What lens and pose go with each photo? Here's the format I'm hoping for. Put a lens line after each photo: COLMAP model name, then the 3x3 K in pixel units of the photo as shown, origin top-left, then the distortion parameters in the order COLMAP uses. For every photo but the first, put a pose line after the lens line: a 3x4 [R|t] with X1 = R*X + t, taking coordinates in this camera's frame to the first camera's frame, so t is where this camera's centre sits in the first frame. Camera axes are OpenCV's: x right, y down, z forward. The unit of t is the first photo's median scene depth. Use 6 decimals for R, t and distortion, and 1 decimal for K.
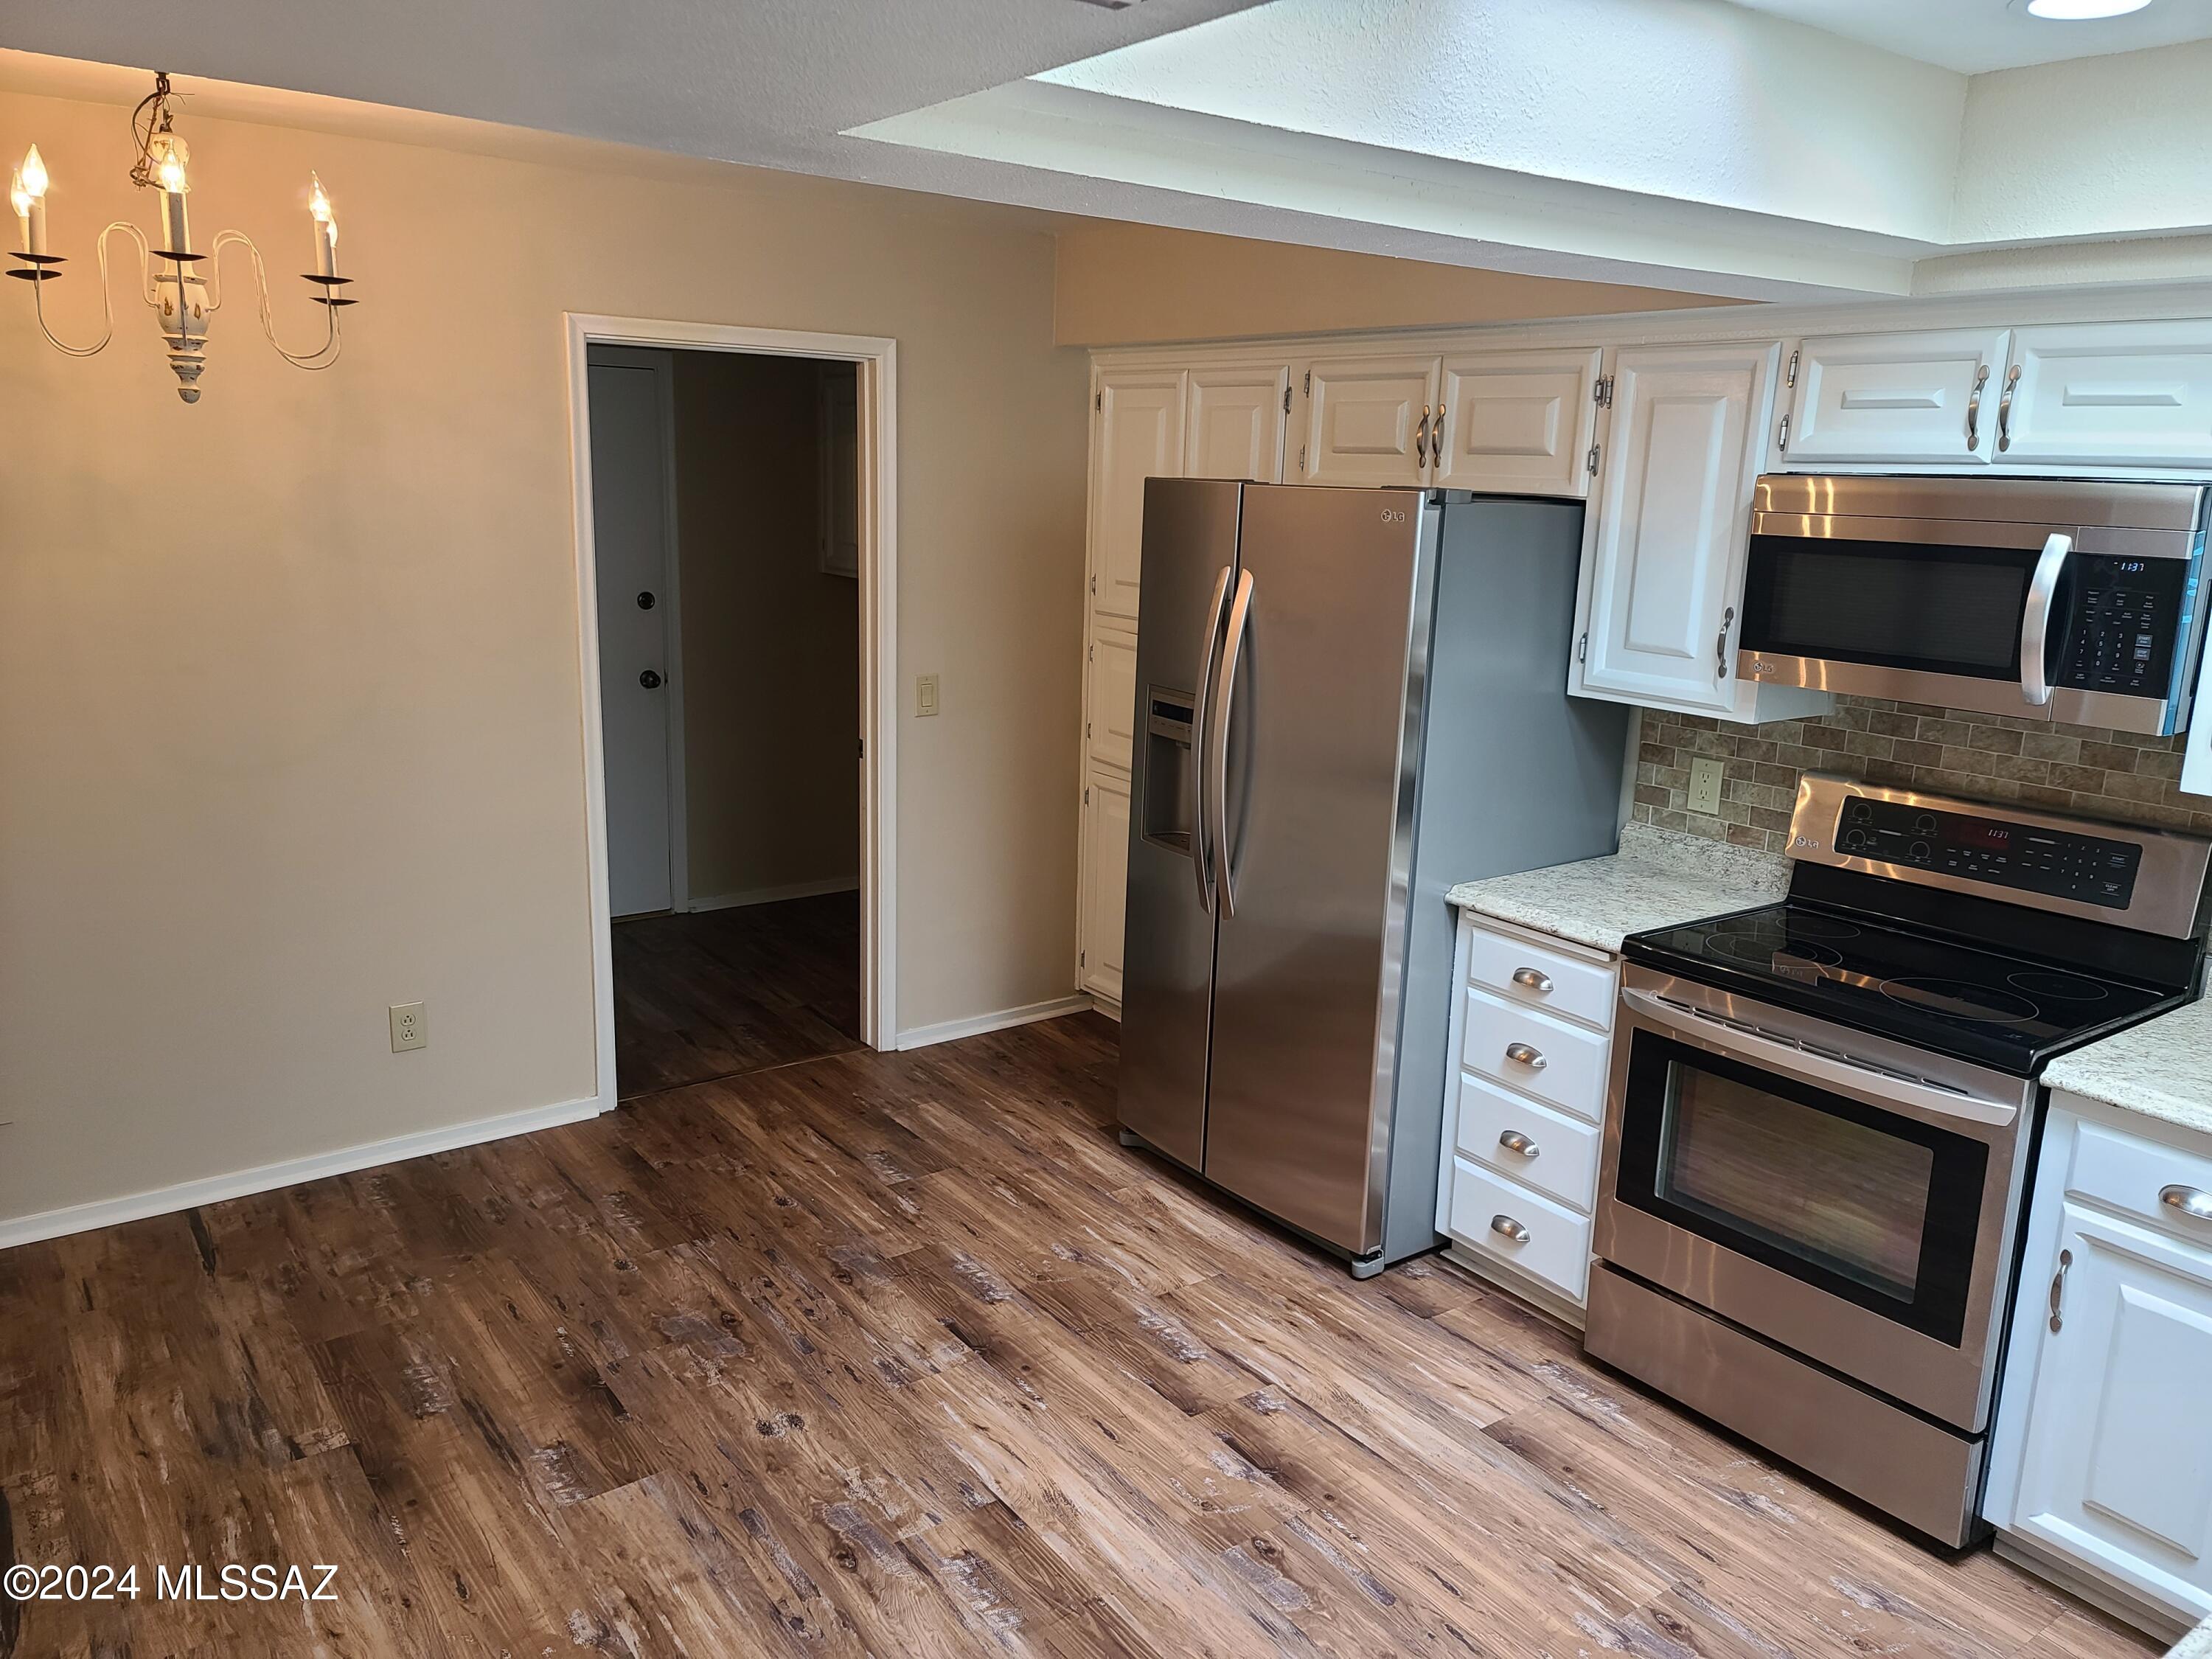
lens RADIAL K [[1615.3, 0, 1099.6], [0, 1615.3, 823.4], [0, 0, 1]] dist [0.066356, -0.015399]
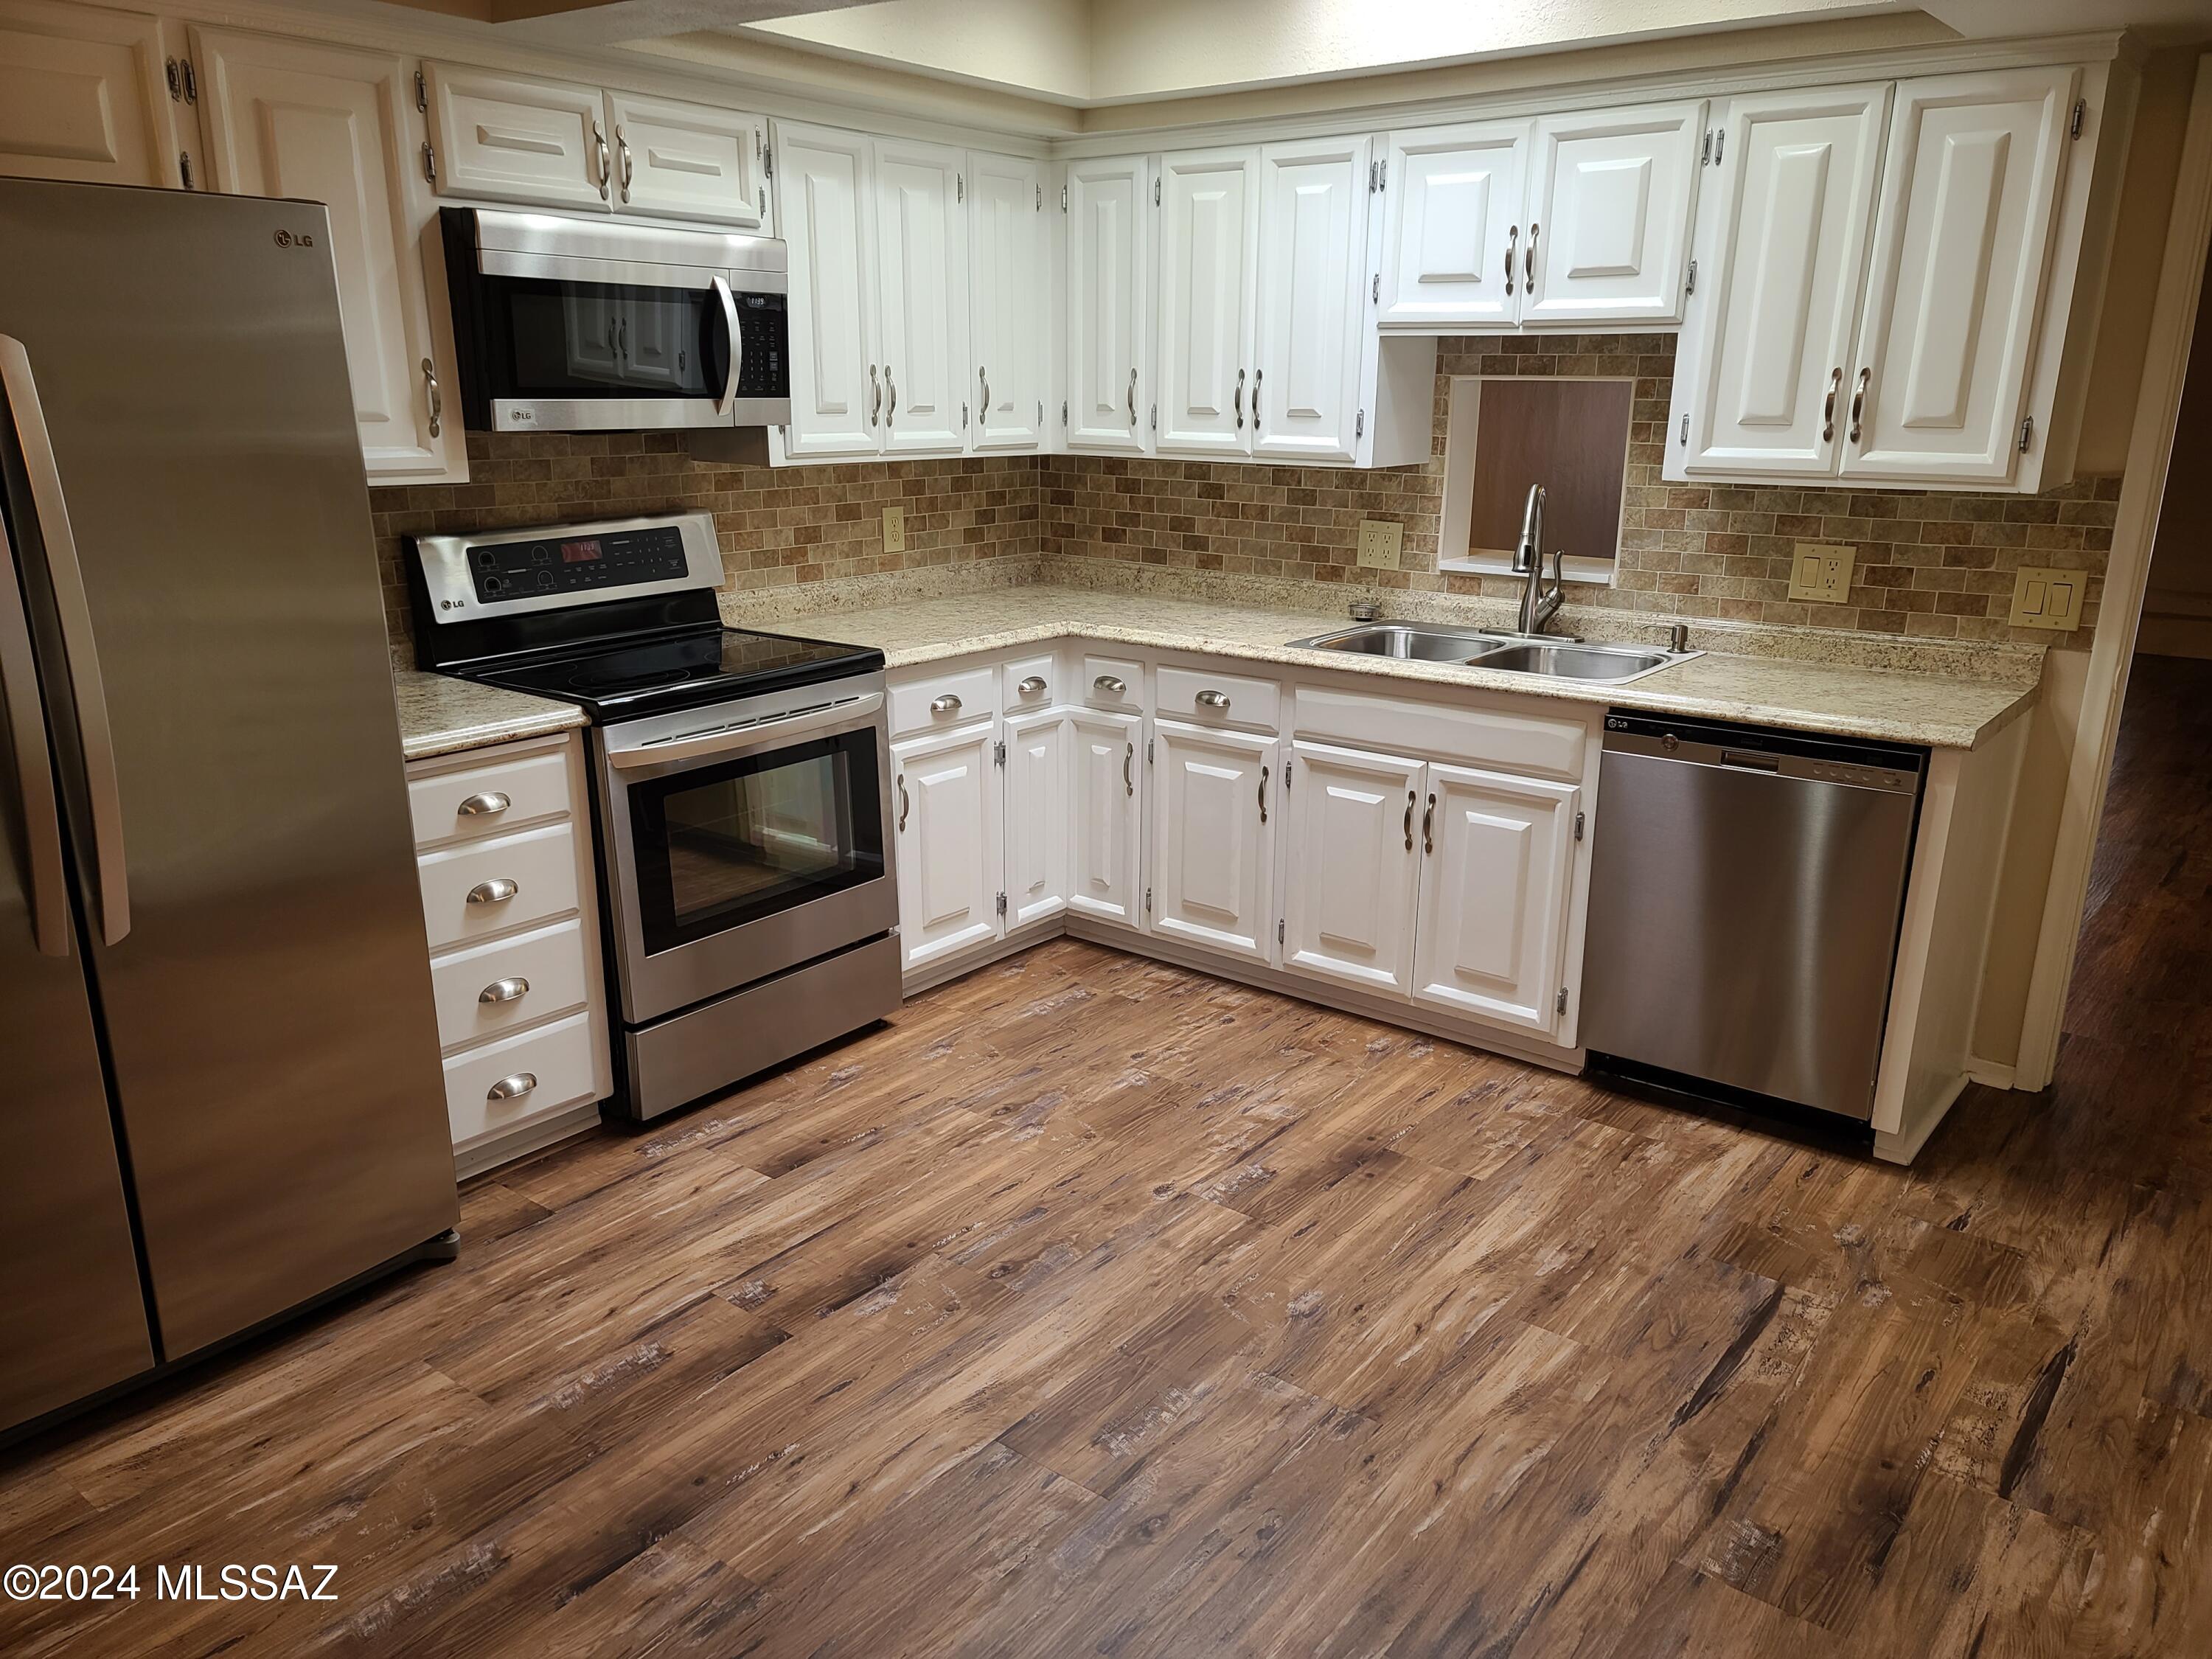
lens RADIAL K [[1615.3, 0, 1105.6], [0, 1615.3, 838.0], [0, 0, 1]] dist [0.066356, -0.015399]
pose [[-0.260894, -0.304401, 0.916119, -0.688294], [0.199049, 0.911631, 0.359595, -0.149901], [-0.944624, 0.276169, -0.177249, 0.916975]]
